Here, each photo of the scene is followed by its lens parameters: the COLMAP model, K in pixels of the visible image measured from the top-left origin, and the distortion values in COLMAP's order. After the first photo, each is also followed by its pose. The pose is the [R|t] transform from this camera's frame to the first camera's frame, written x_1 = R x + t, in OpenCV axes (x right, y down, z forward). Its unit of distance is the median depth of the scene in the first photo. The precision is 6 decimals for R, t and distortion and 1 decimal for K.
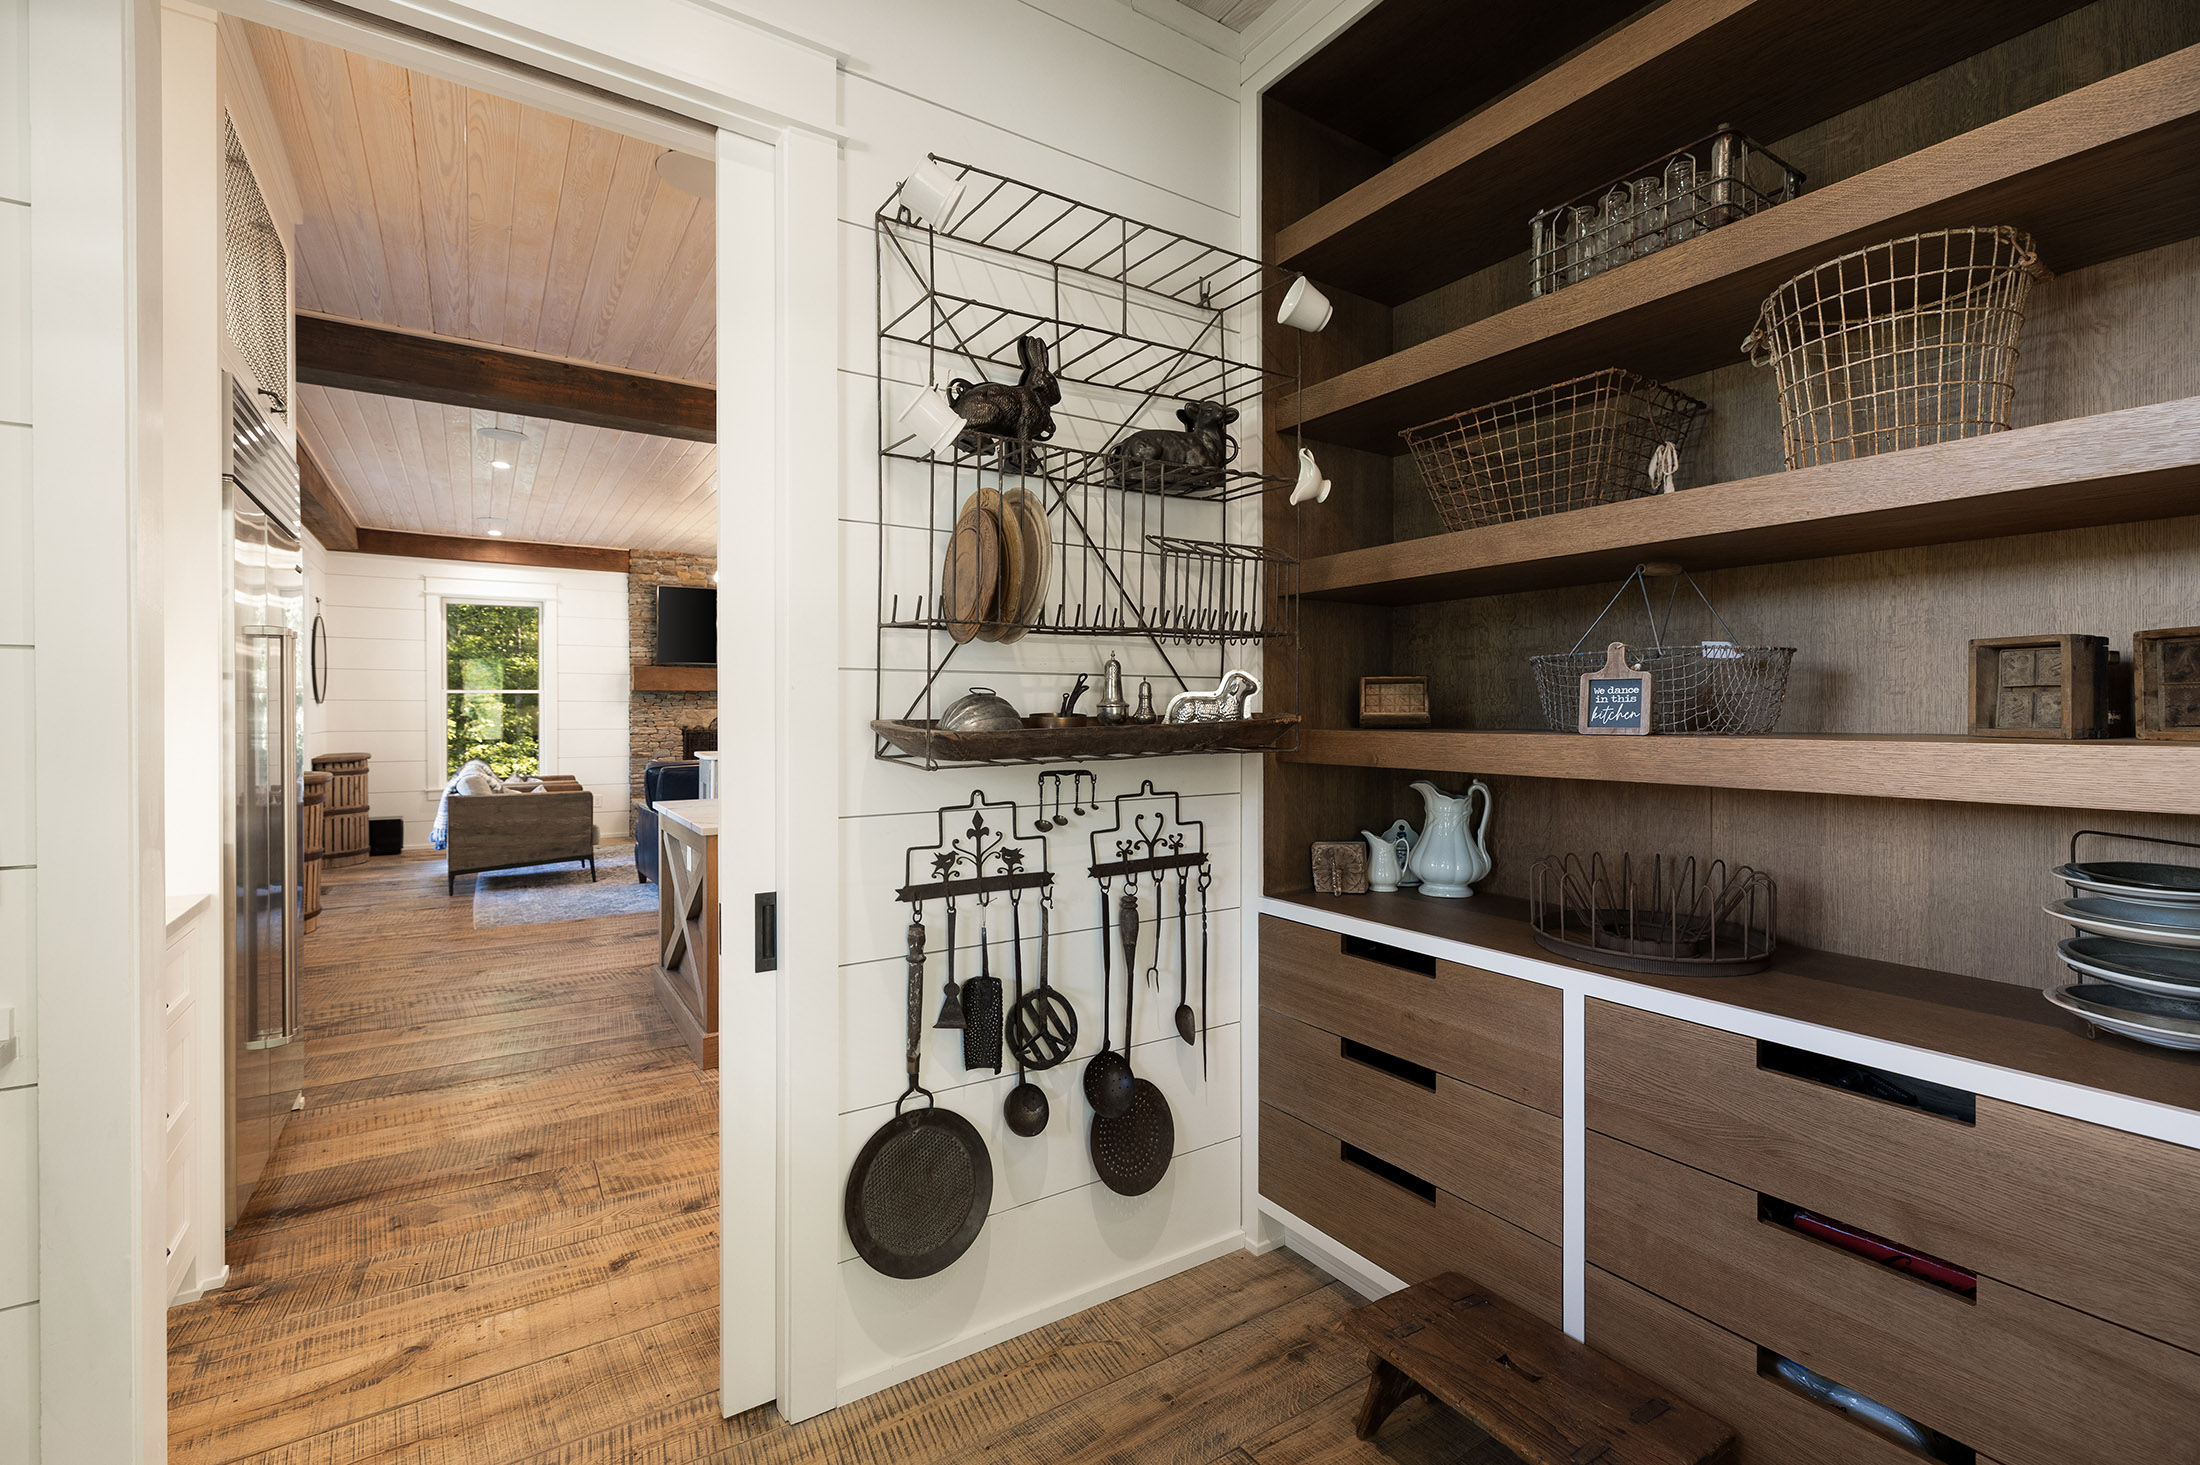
lens RADIAL K [[942.7, 0, 1037.3], [0, 942.7, 723.4], [0, 0, 1]] dist [0.001396, -0.000070]
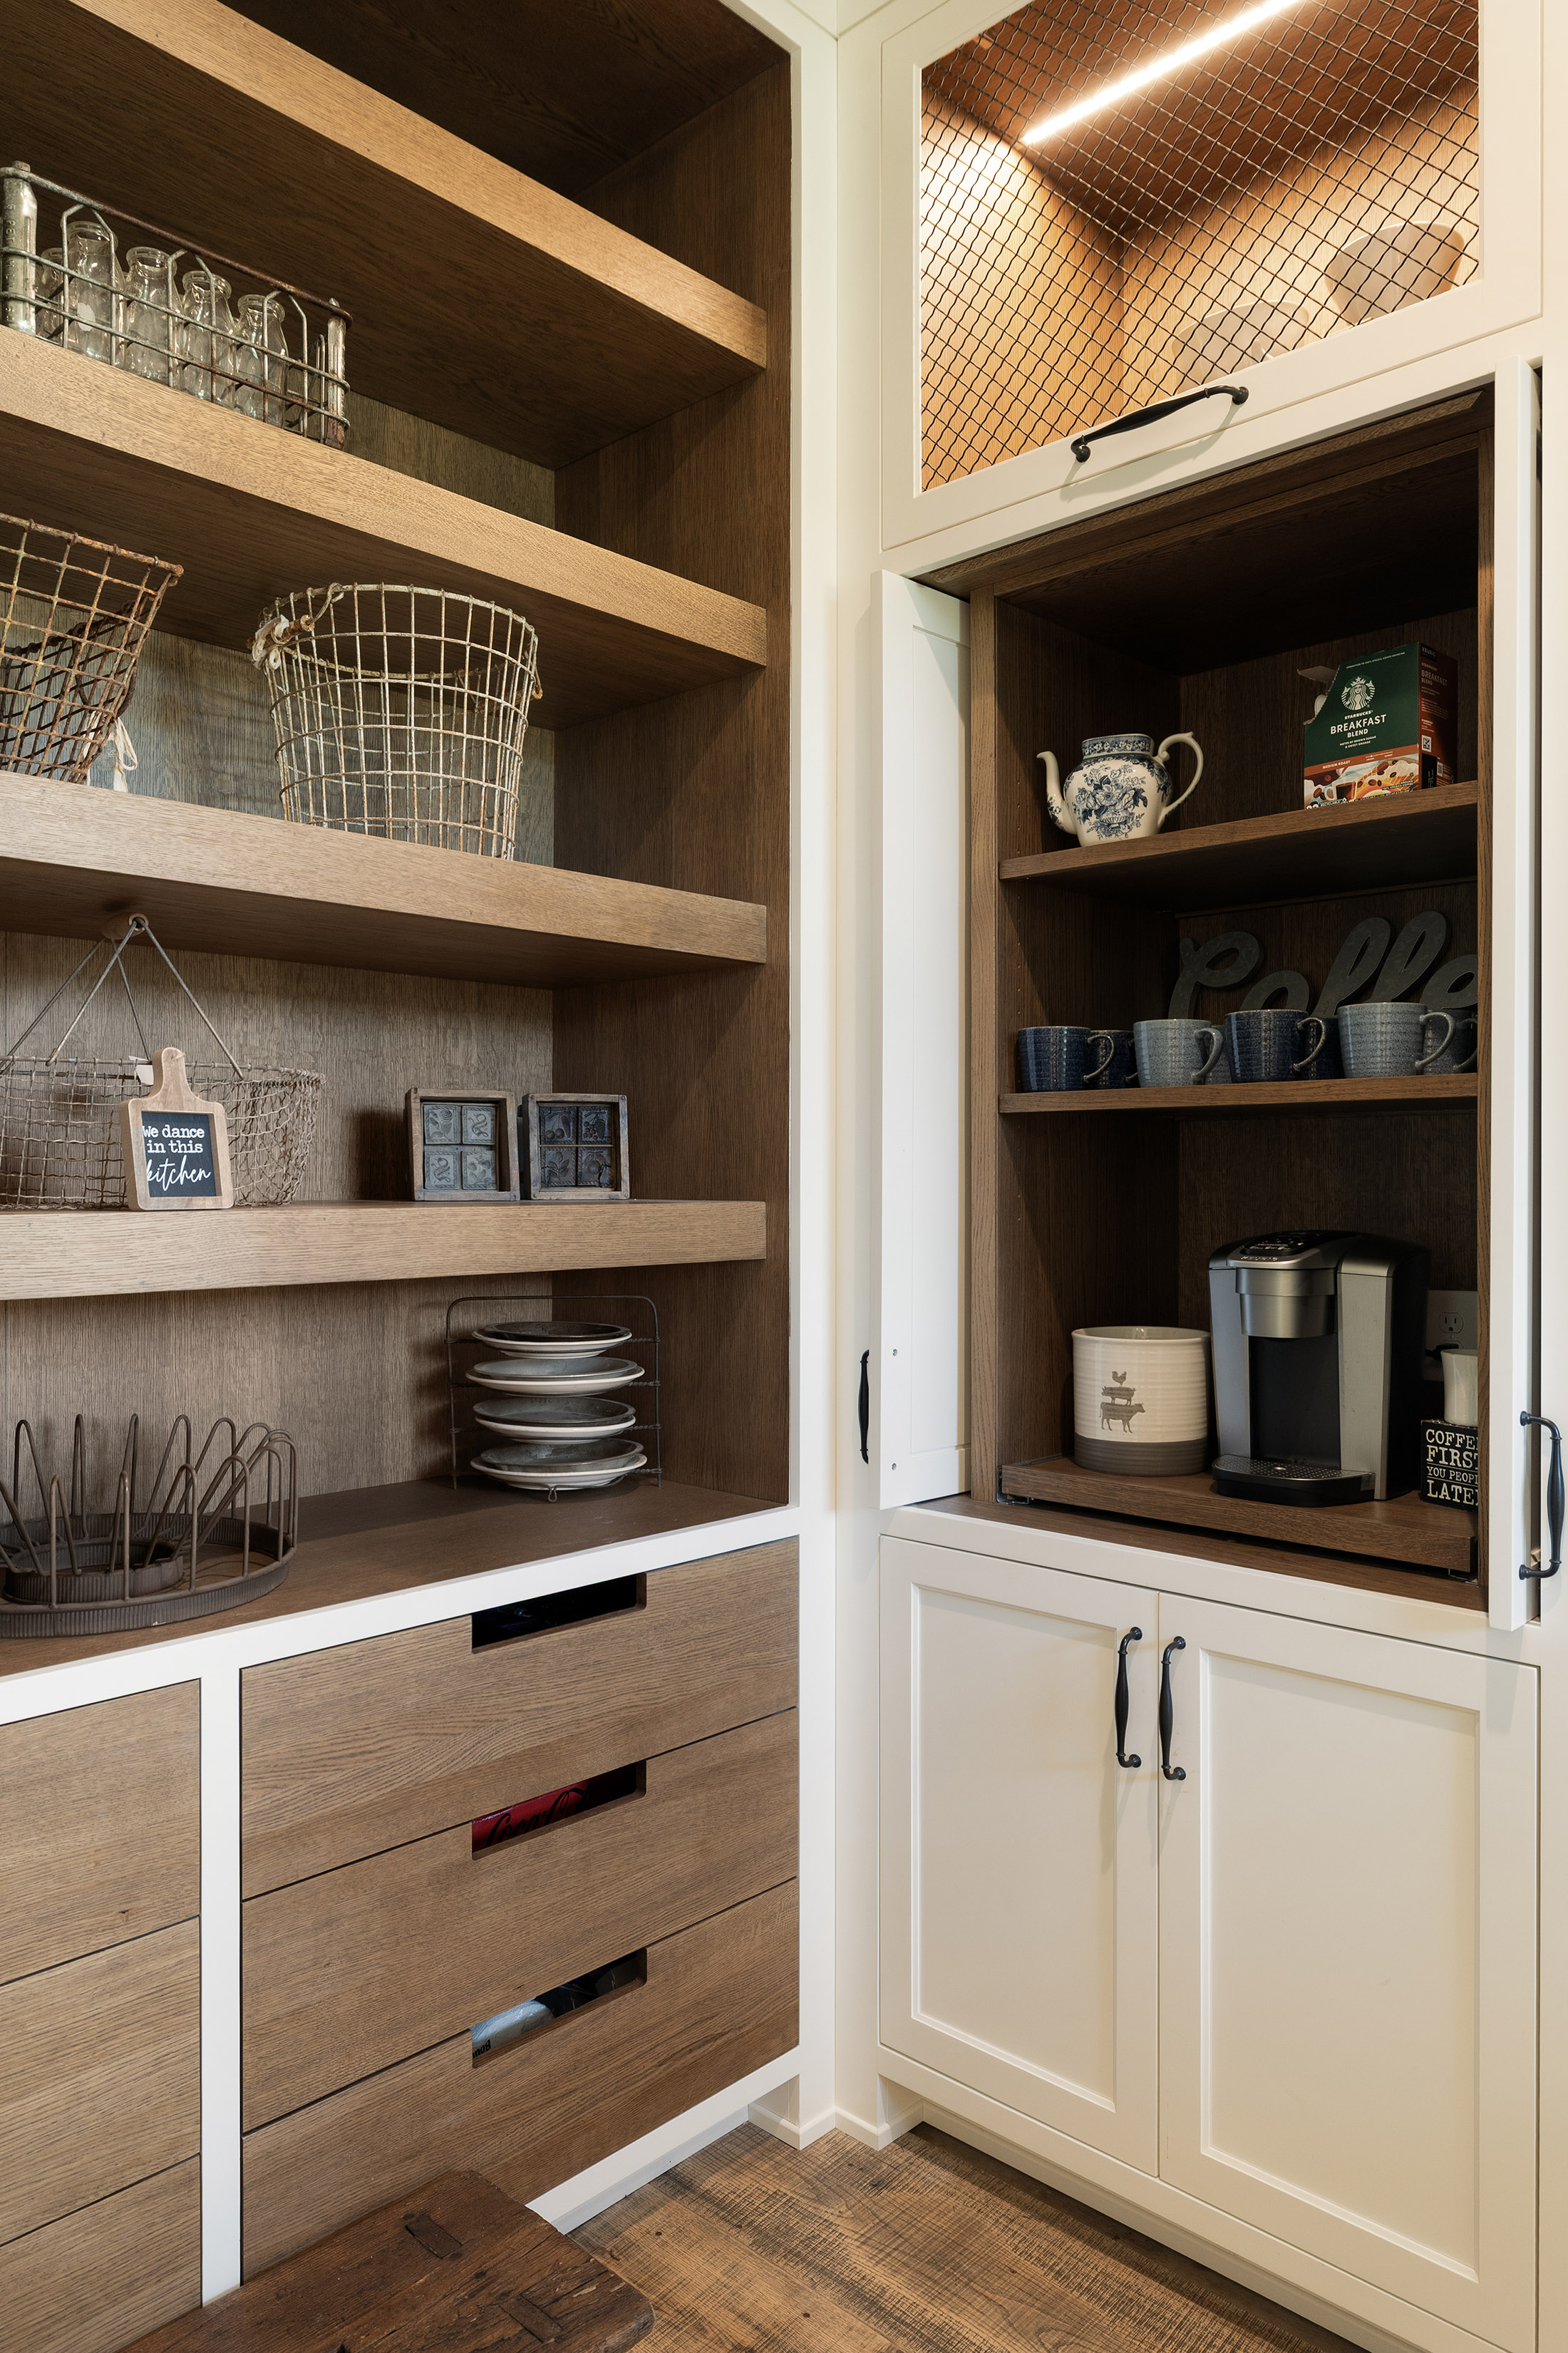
lens RADIAL K [[1565.5, 0, 782.9], [0, 1565.5, 1188.0], [0, 0, 1]] dist [0.024168, -0.000193]
pose [[-0.270654, -0.002863, 0.962672, -0.401509], [0.009023, 0.999944, 0.005511, -0.002904], [-0.962634, 0.010178, -0.270613, 0.900084]]
